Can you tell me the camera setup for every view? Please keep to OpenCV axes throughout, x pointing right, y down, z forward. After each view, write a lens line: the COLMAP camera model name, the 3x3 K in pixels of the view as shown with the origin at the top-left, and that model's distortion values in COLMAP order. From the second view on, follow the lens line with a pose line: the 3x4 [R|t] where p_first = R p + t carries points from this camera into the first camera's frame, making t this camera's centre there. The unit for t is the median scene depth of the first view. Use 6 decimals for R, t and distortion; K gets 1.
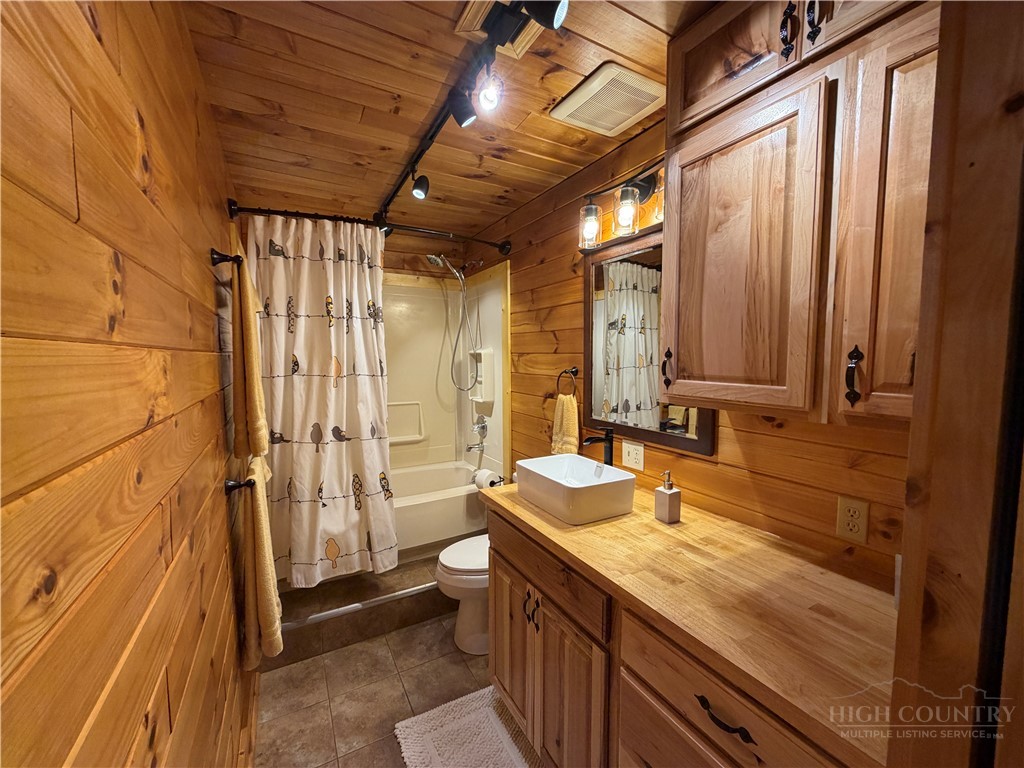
lens RADIAL K [[407.6, 0, 510.6], [0, 407.6, 383.4], [0, 0, 1]] dist [-0.001229, 0.000295]
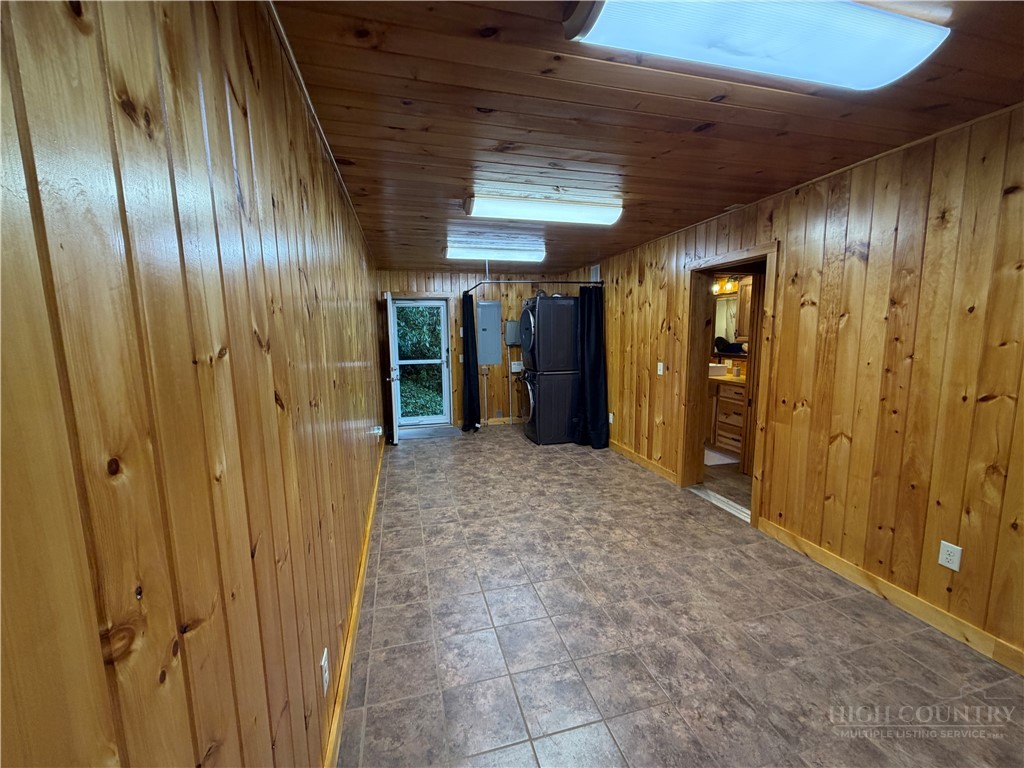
lens RADIAL K [[407.6, 0, 510.7], [0, 407.6, 384.1], [0, 0, 1]] dist [-0.001229, 0.000295]
pose [[0.967594, 0.025423, -0.251227, -0.799972], [-0.011509, 0.998325, 0.056702, 0.269895], [0.252247, -0.051973, 0.966266, -3.728328]]
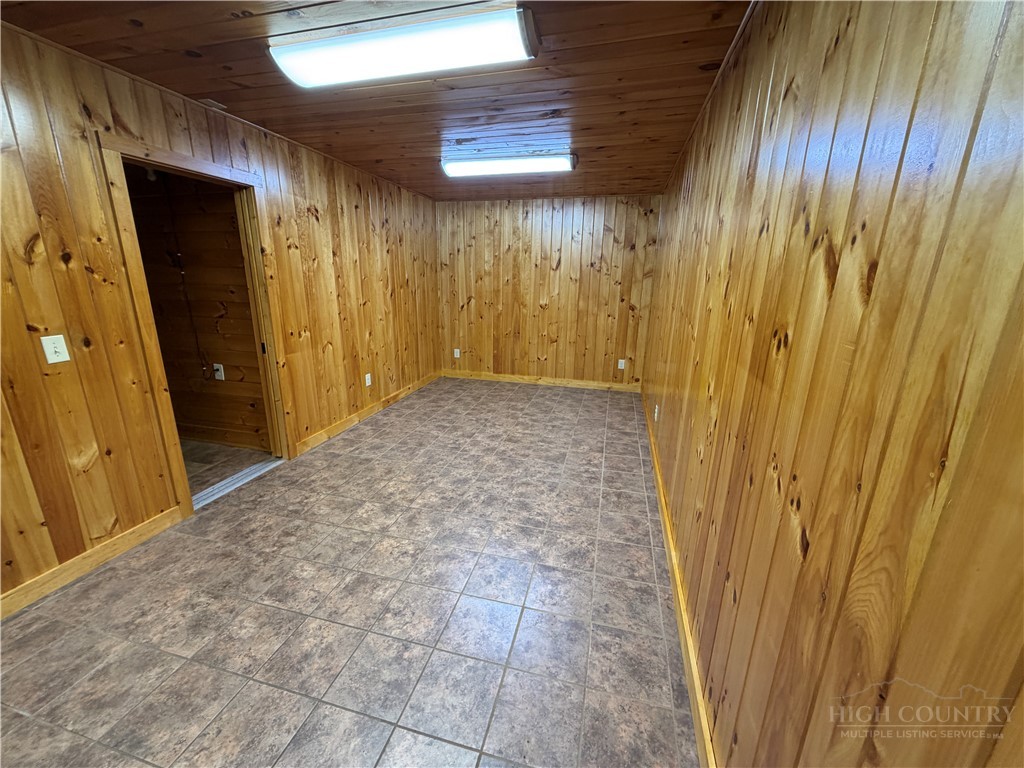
lens RADIAL K [[407.6, 0, 505.9], [0, 407.6, 385.8], [0, 0, 1]] dist [-0.001229, 0.000295]
pose [[-0.710507, -0.185399, 0.678827, -2.866426], [0.044658, 0.950844, 0.306434, 0.039754], [-0.702271, 0.248039, -0.667302, 0.053576]]
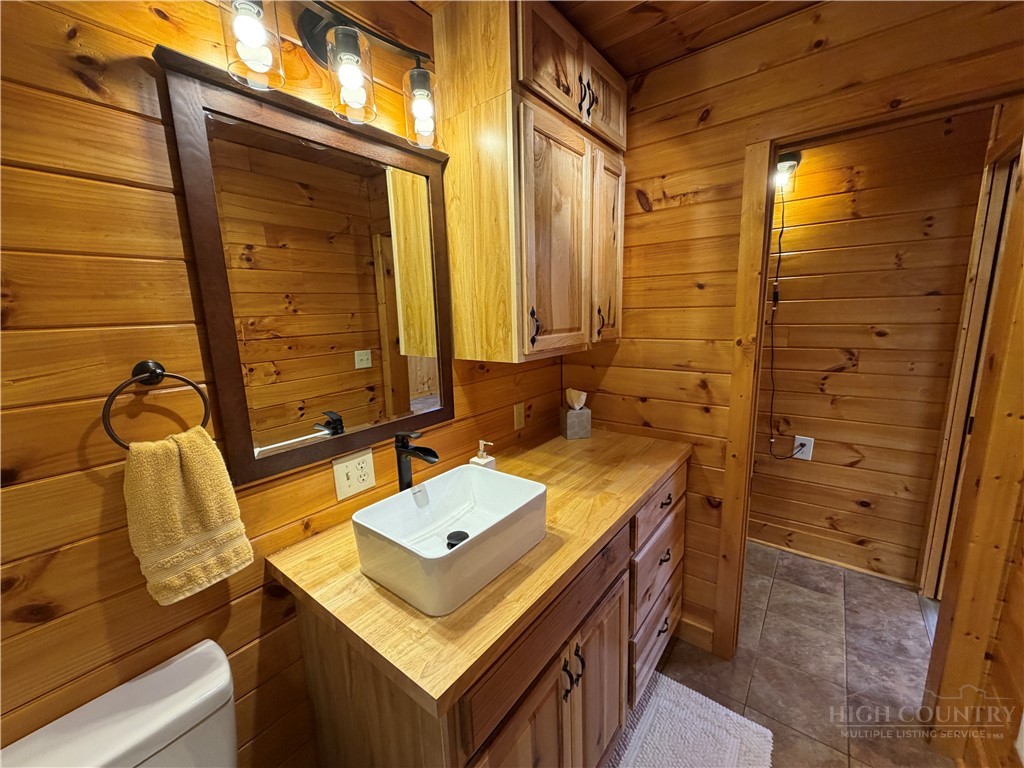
lens RADIAL K [[407.6, 0, 513.6], [0, 407.6, 381.9], [0, 0, 1]] dist [-0.001229, 0.000295]
pose [[-0.391359, -0.140160, 0.909502, -0.585671], [0.102881, 0.975473, 0.194596, -0.113170], [-0.914469, 0.169727, -0.367340, 1.547479]]
